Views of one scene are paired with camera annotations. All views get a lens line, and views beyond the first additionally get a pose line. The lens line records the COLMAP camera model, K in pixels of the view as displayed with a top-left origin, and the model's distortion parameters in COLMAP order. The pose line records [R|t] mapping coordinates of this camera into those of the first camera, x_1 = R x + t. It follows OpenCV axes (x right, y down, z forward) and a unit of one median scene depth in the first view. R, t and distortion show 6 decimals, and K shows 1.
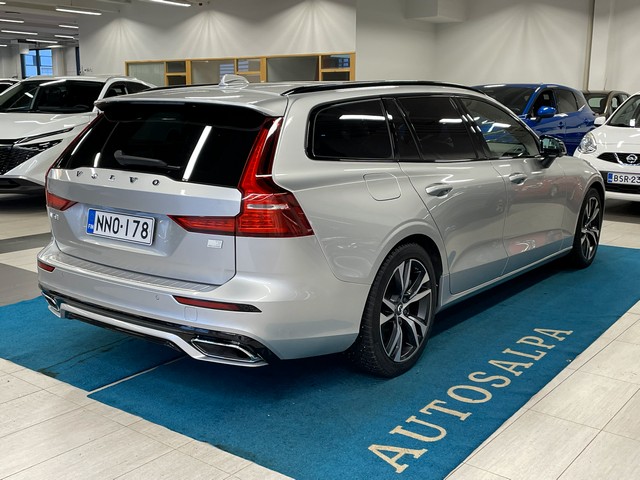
lens RADIAL K [[715.5, 0, 320.0], [0, 715.5, 240.0], [0, 0, 1]] dist [0.011592, -0.031598]
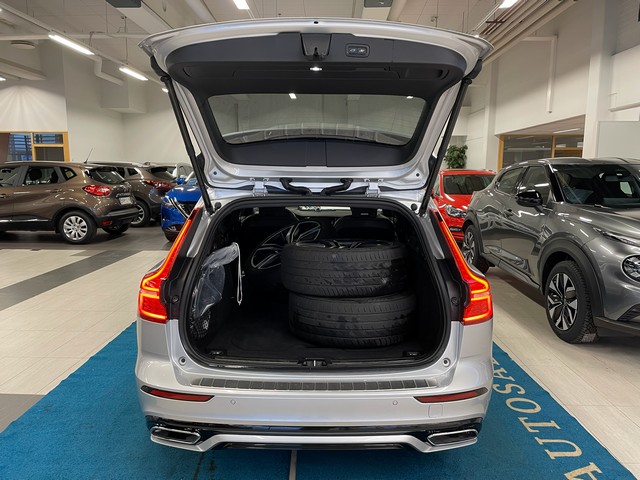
lens RADIAL K [[477.4, 0, 320.0], [0, 477.4, 240.0], [0, 0, 1]] dist [0.000149, -0.077481]
pose [[0.783362, -0.074739, 0.617056, -0.211043], [0.103751, 0.994540, -0.011253, -0.040010], [-0.612846, 0.072835, 0.786839, 0.189635]]
